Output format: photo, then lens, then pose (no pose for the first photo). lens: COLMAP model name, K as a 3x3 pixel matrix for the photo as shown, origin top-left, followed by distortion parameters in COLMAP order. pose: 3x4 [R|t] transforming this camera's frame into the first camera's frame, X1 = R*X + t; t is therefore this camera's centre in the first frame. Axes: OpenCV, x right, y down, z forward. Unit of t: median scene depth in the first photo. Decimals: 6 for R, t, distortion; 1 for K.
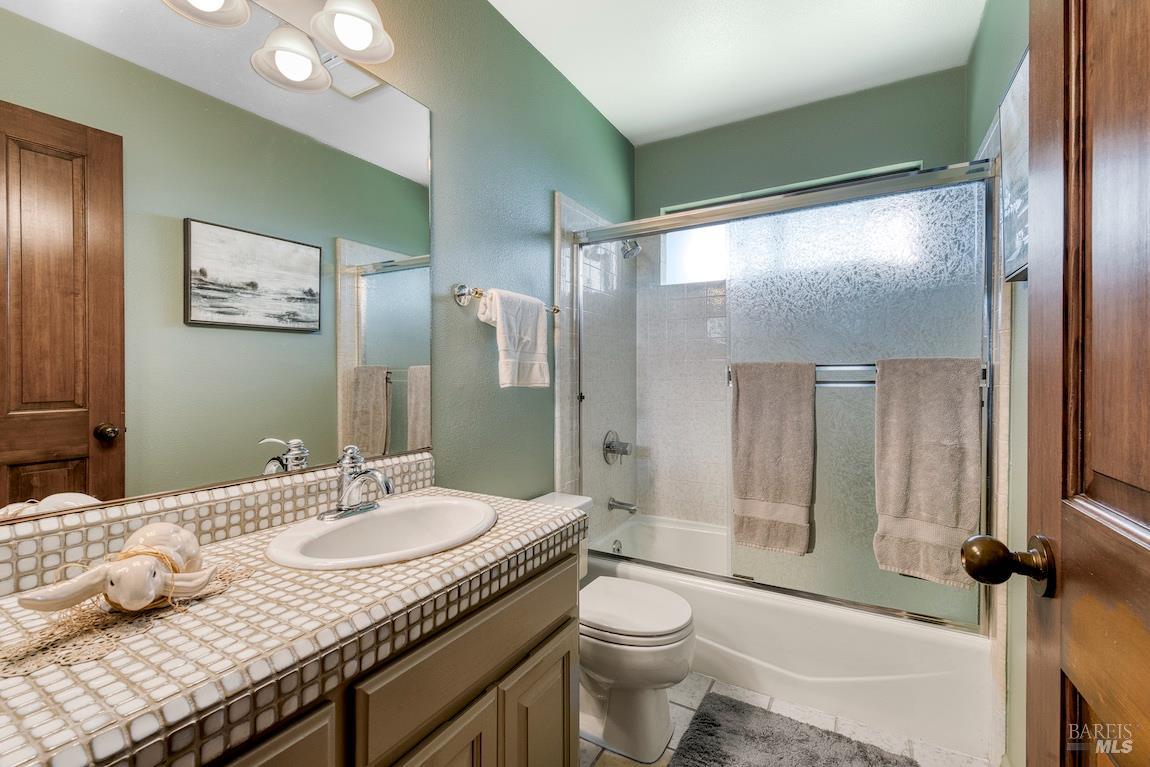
lens RADIAL K [[501.7, 0, 575.0], [0, 501.7, 383.5], [0, 0, 1]] dist [0.001499, 0.000209]
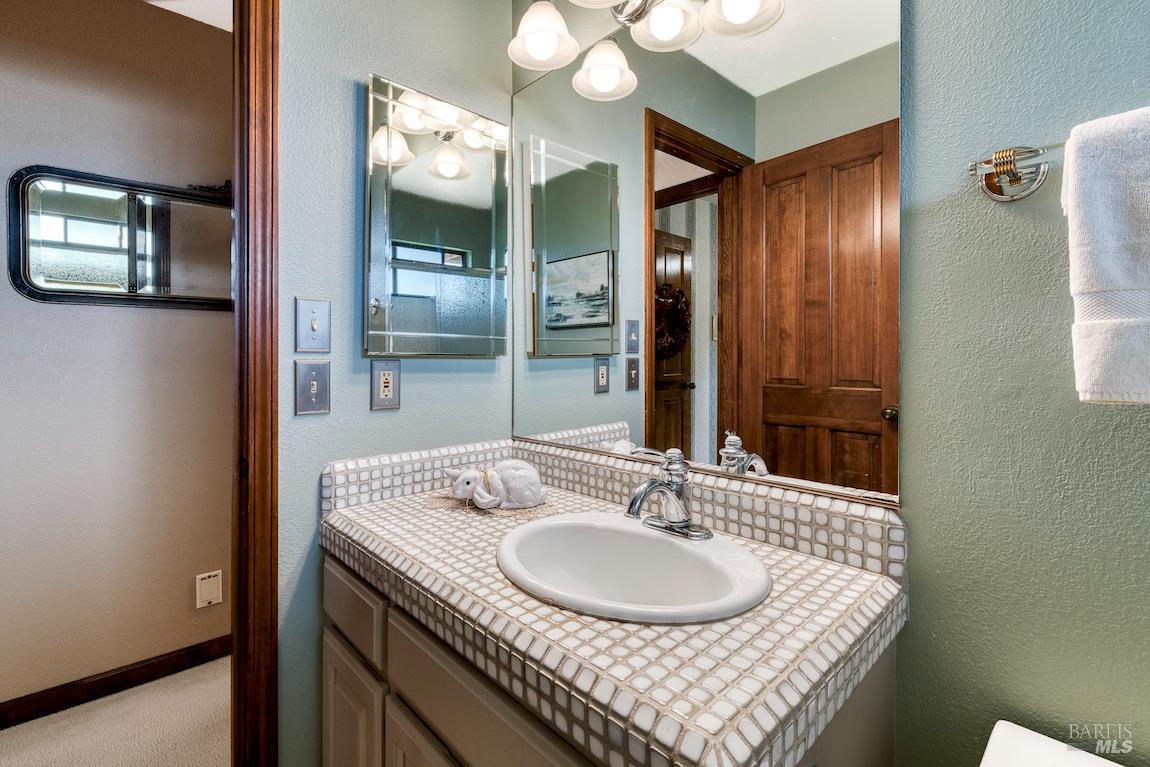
lens RADIAL K [[516.8, 0, 574.6], [0, 516.8, 354.5], [0, 0, 1]] dist [0.000115, 0.000000]
pose [[-0.296572, -0.000038, -0.955011, 0.442961], [-0.003832, 0.999992, 0.001150, -0.034861], [0.955003, 0.004000, -0.296569, 1.156496]]
